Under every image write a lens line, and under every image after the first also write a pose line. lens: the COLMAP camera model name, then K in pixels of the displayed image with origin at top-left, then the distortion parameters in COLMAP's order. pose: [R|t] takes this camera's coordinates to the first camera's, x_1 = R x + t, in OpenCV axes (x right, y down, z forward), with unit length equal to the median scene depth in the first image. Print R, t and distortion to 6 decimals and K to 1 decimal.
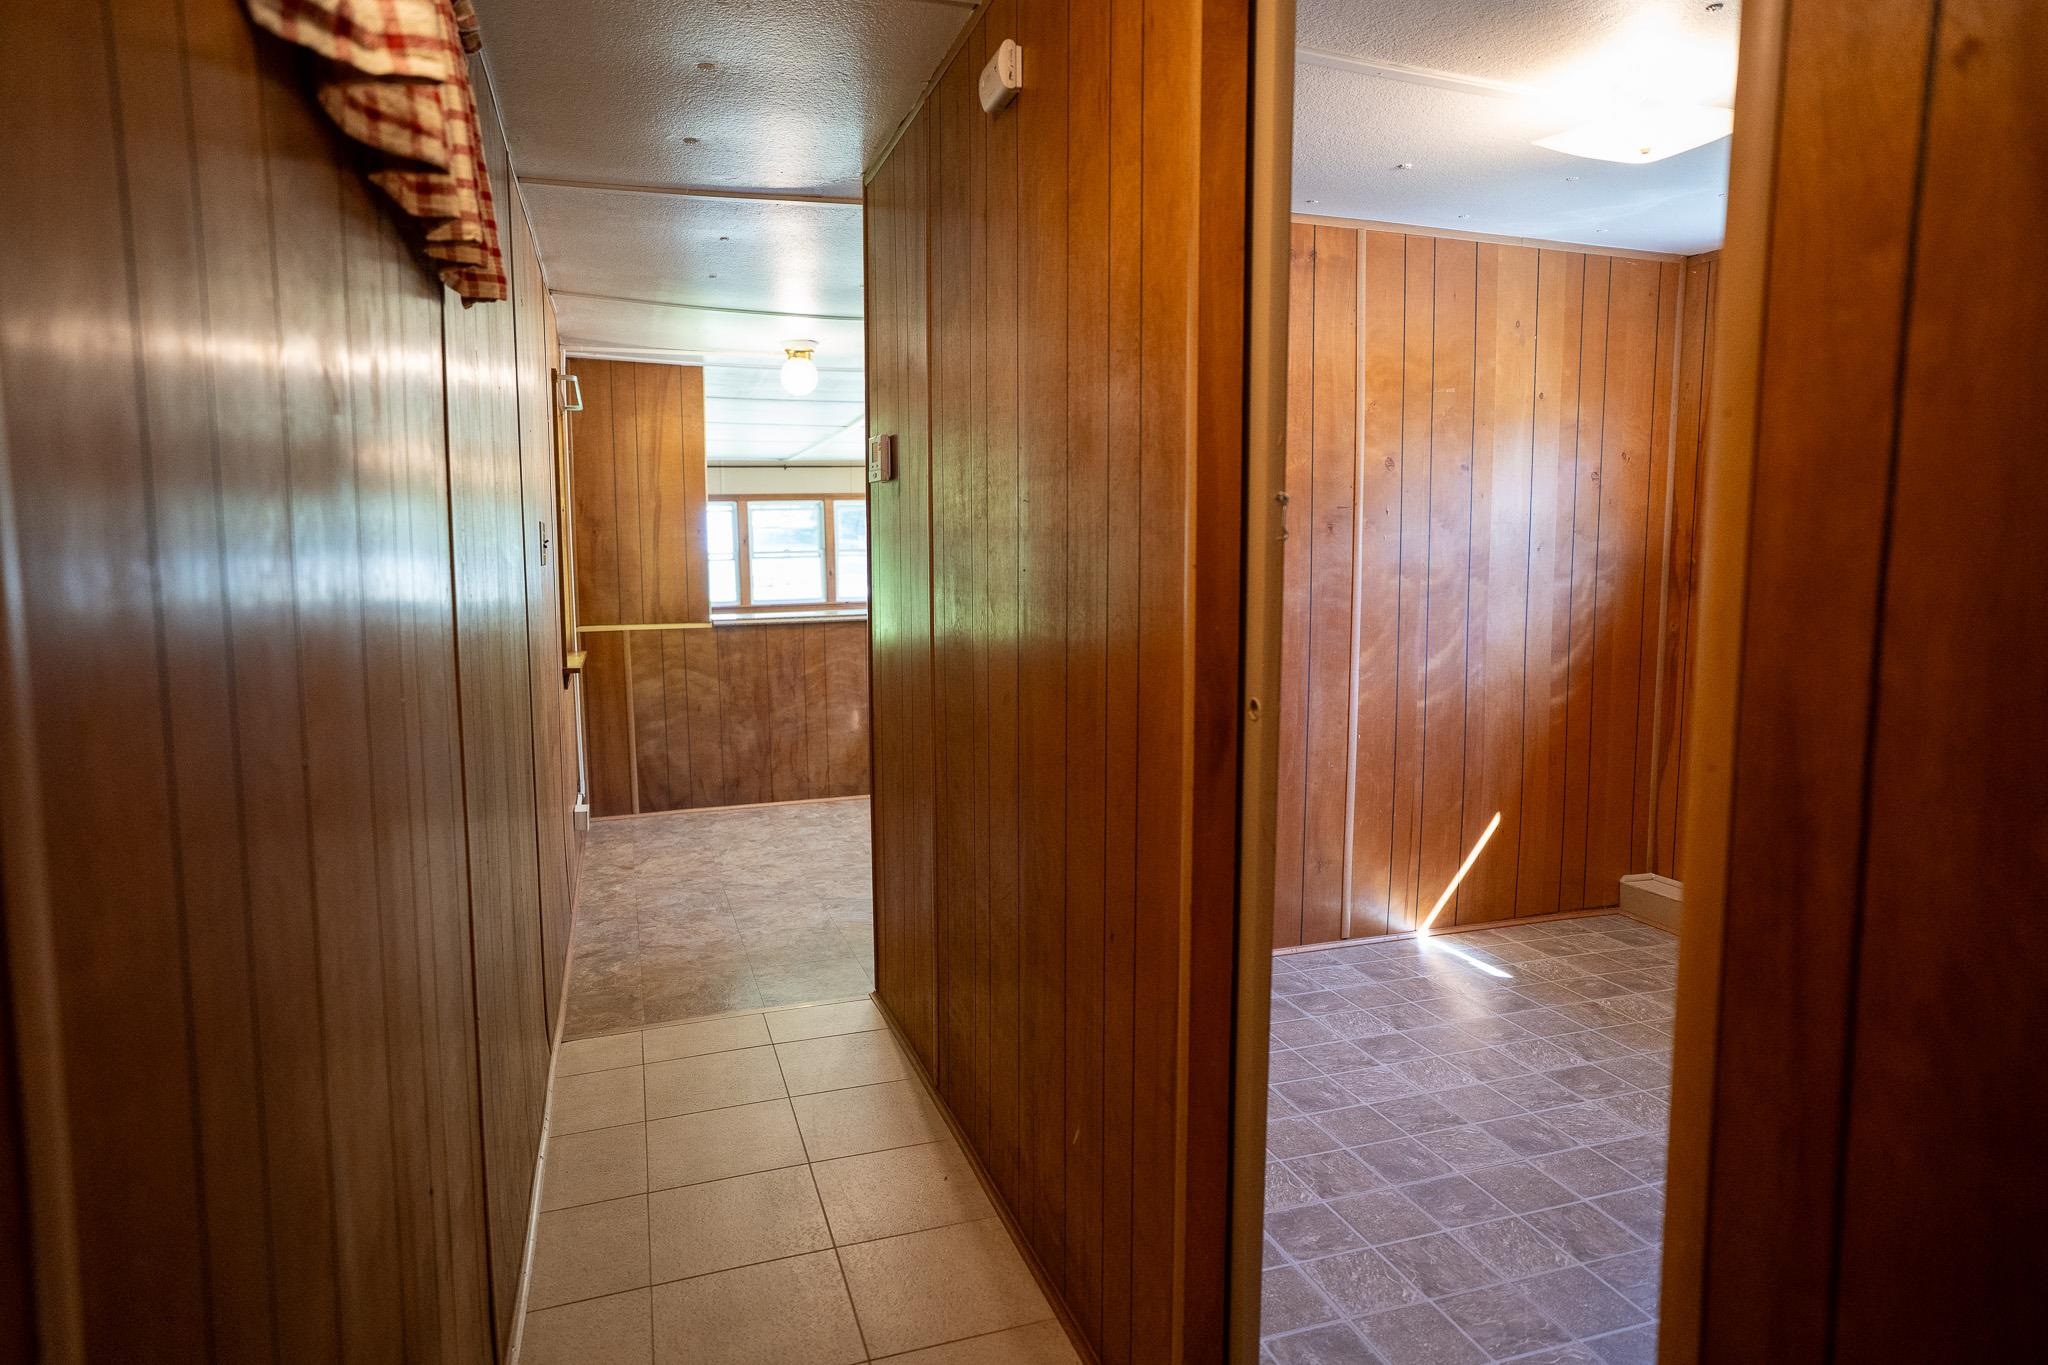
lens RADIAL K [[1180.6, 0, 1010.9], [0, 1180.6, 683.4], [0, 0, 1]] dist [-0.017376, 0.020451]
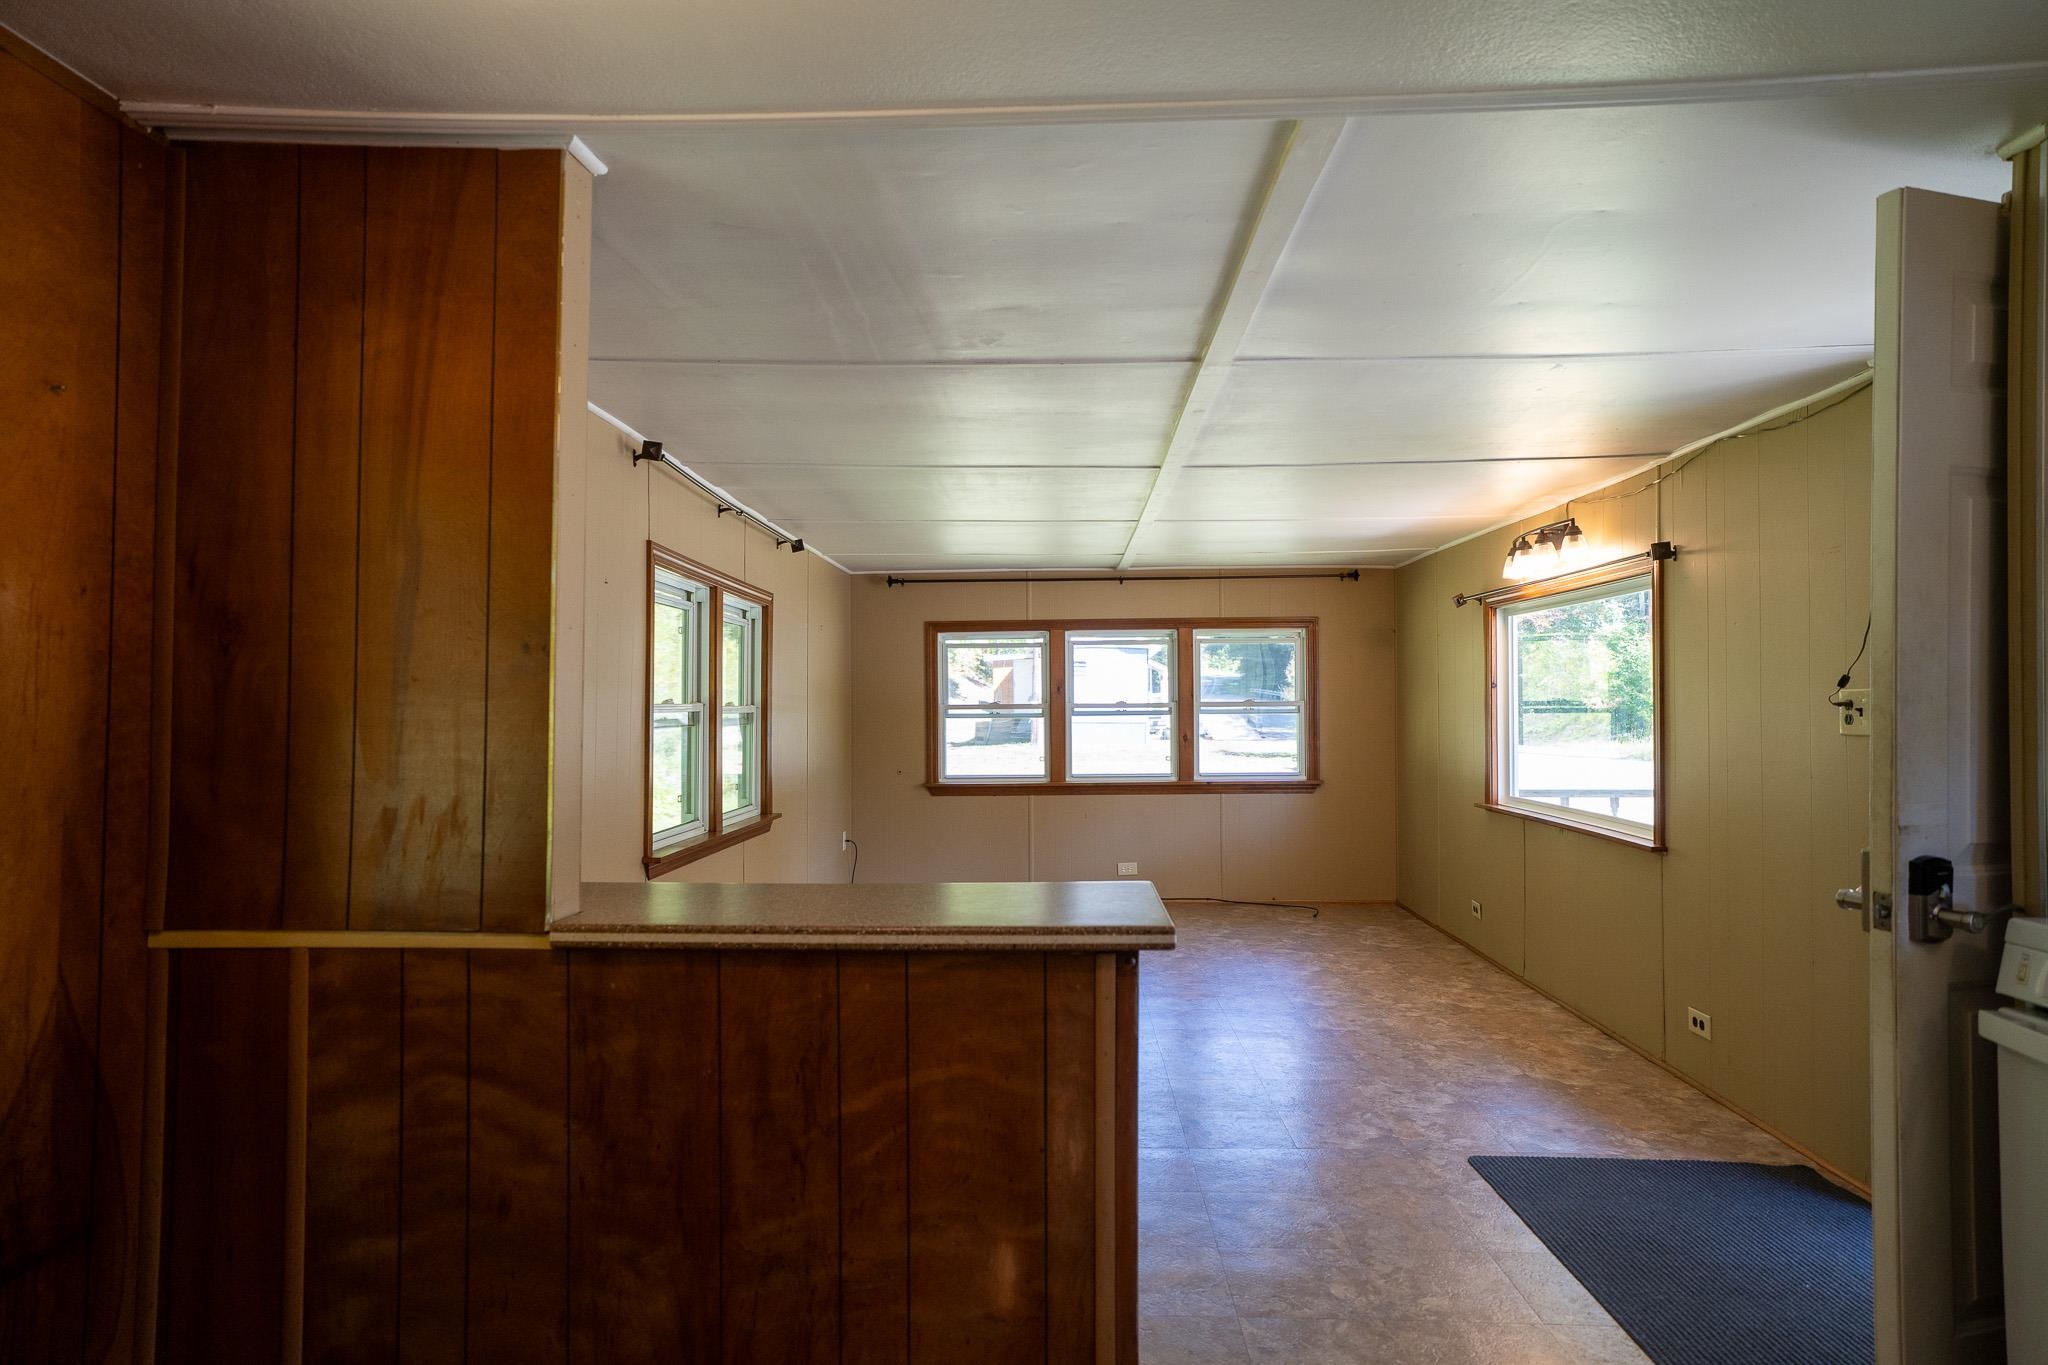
lens RADIAL K [[1180.6, 0, 1018.7], [0, 1180.6, 678.2], [0, 0, 1]] dist [-0.017376, 0.020451]
pose [[0.937351, 0.004383, -0.348358, -0.026214], [-0.050021, 0.991254, -0.122124, -0.086928], [0.344776, 0.131898, 0.929372, 0.735614]]
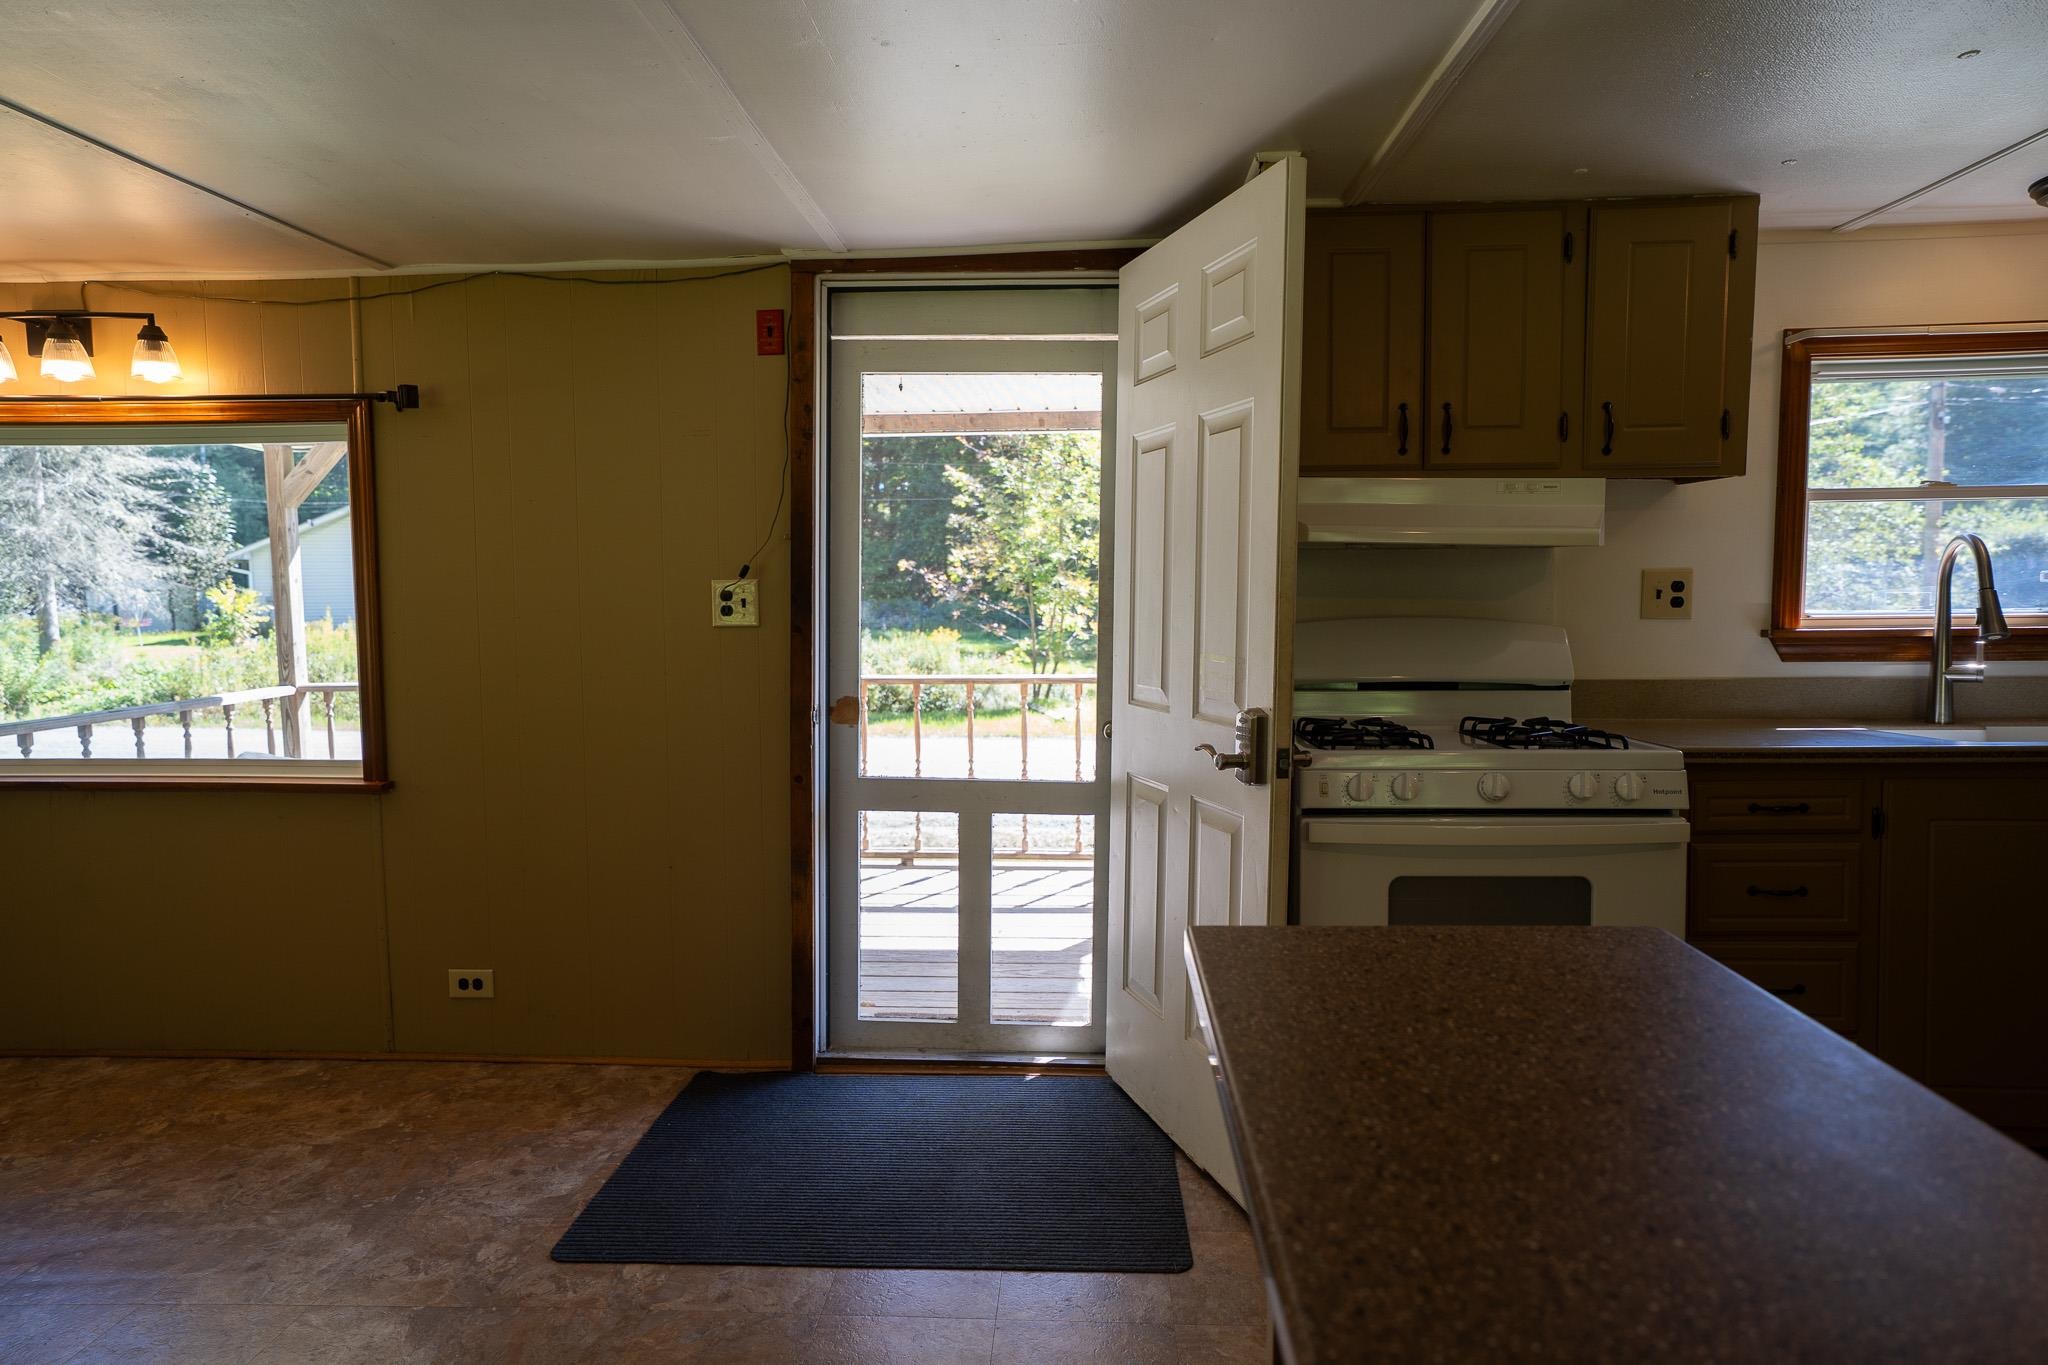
lens RADIAL K [[1180.6, 0, 1030.2], [0, 1180.6, 687.7], [0, 0, 1]] dist [-0.017376, 0.020451]
pose [[0.357202, -0.064078, 0.931827, -0.313813], [0.108890, 0.993698, 0.026591, -0.118806], [-0.927658, 0.091969, 0.361928, 1.063112]]
